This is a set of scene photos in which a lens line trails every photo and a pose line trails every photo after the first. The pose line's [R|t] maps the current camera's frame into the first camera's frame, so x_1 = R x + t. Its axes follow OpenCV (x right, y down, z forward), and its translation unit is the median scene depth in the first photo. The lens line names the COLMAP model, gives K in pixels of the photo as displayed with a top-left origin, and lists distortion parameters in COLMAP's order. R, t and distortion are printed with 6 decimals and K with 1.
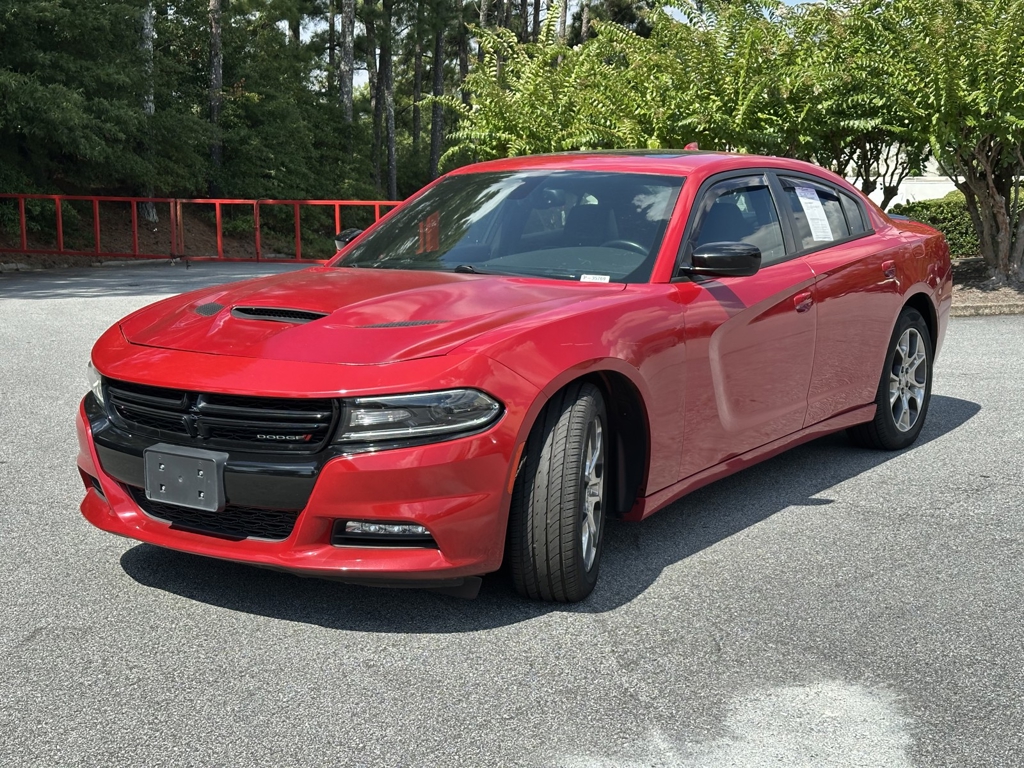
lens RADIAL K [[1392.0, 0, 509.9], [0, 1392.0, 380.7], [0, 0, 1]] dist [0.104851, 0.000000]
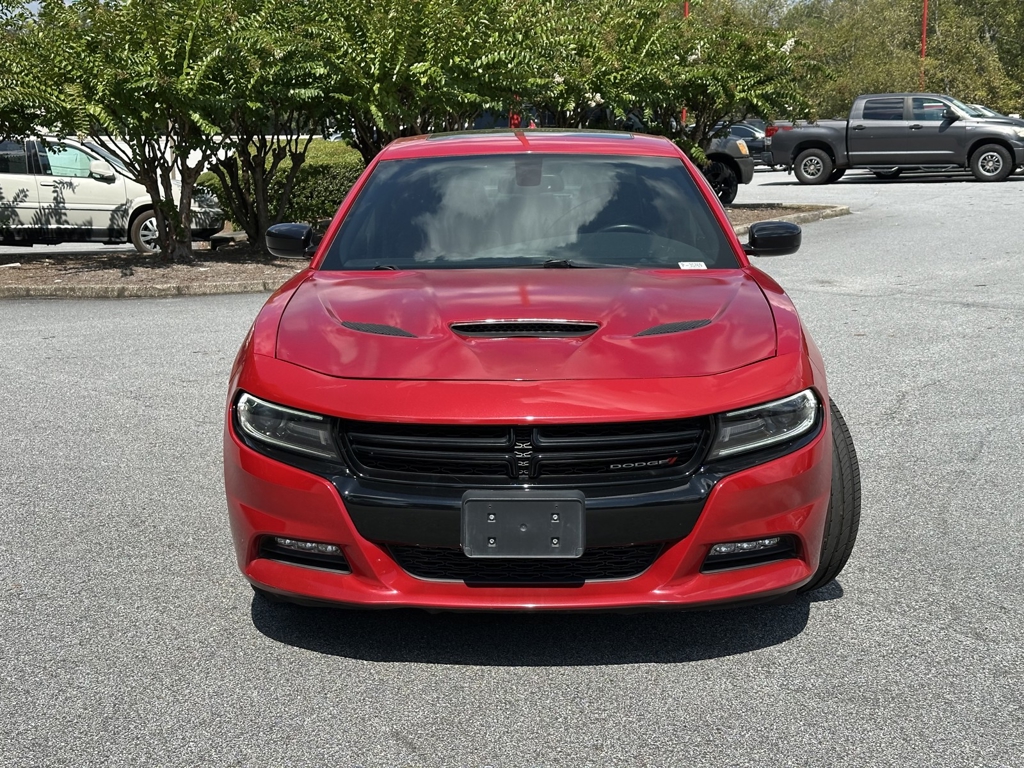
lens RADIAL K [[1392.0, 0, 511.0], [0, 1392.0, 388.3], [0, 0, 1]] dist [0.104851, 0.000000]
pose [[0.848244, -0.102521, 0.519588, -0.667224], [0.085414, 0.994723, 0.056831, -0.063441], [-0.522673, -0.003826, 0.852525, 0.266482]]
